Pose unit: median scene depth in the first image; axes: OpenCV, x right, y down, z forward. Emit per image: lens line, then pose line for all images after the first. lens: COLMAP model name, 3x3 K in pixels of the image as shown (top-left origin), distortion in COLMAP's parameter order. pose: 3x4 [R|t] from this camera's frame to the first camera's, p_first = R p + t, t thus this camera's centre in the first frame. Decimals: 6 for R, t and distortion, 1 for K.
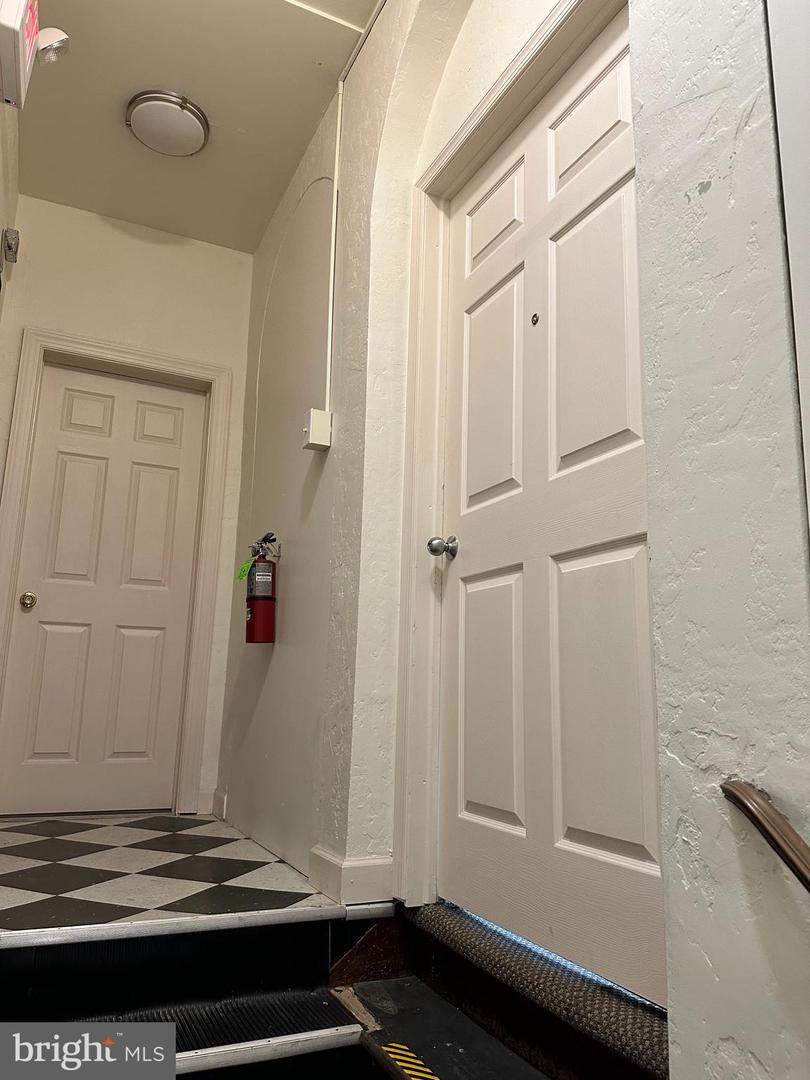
lens RADIAL K [[758.5, 0, 405.0], [0, 758.5, 540.0], [0, 0, 1]] dist [0.079698, -0.099240]
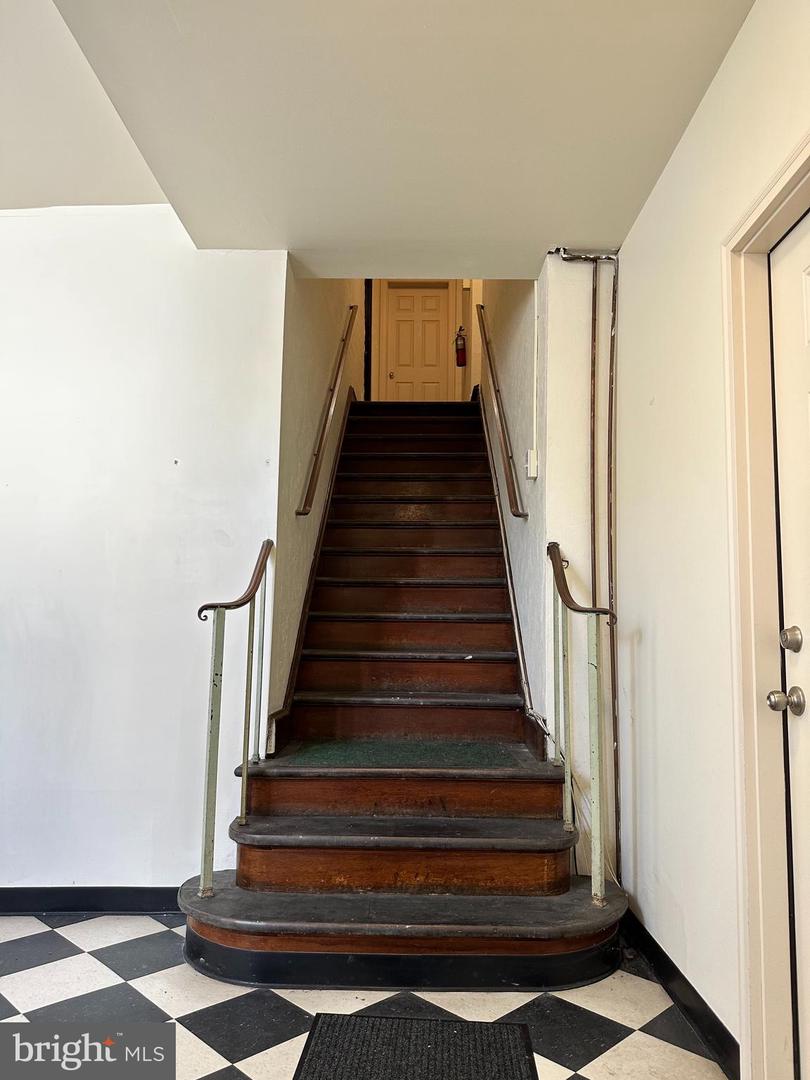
lens RADIAL K [[758.5, 0, 405.0], [0, 758.5, 540.0], [0, 0, 1]] dist [0.079698, -0.099240]
pose [[0.901058, -0.062308, -0.429199, 0.707573], [0.097576, 0.993379, 0.060640, 0.513567], [0.422578, -0.096520, 0.901172, -1.539398]]
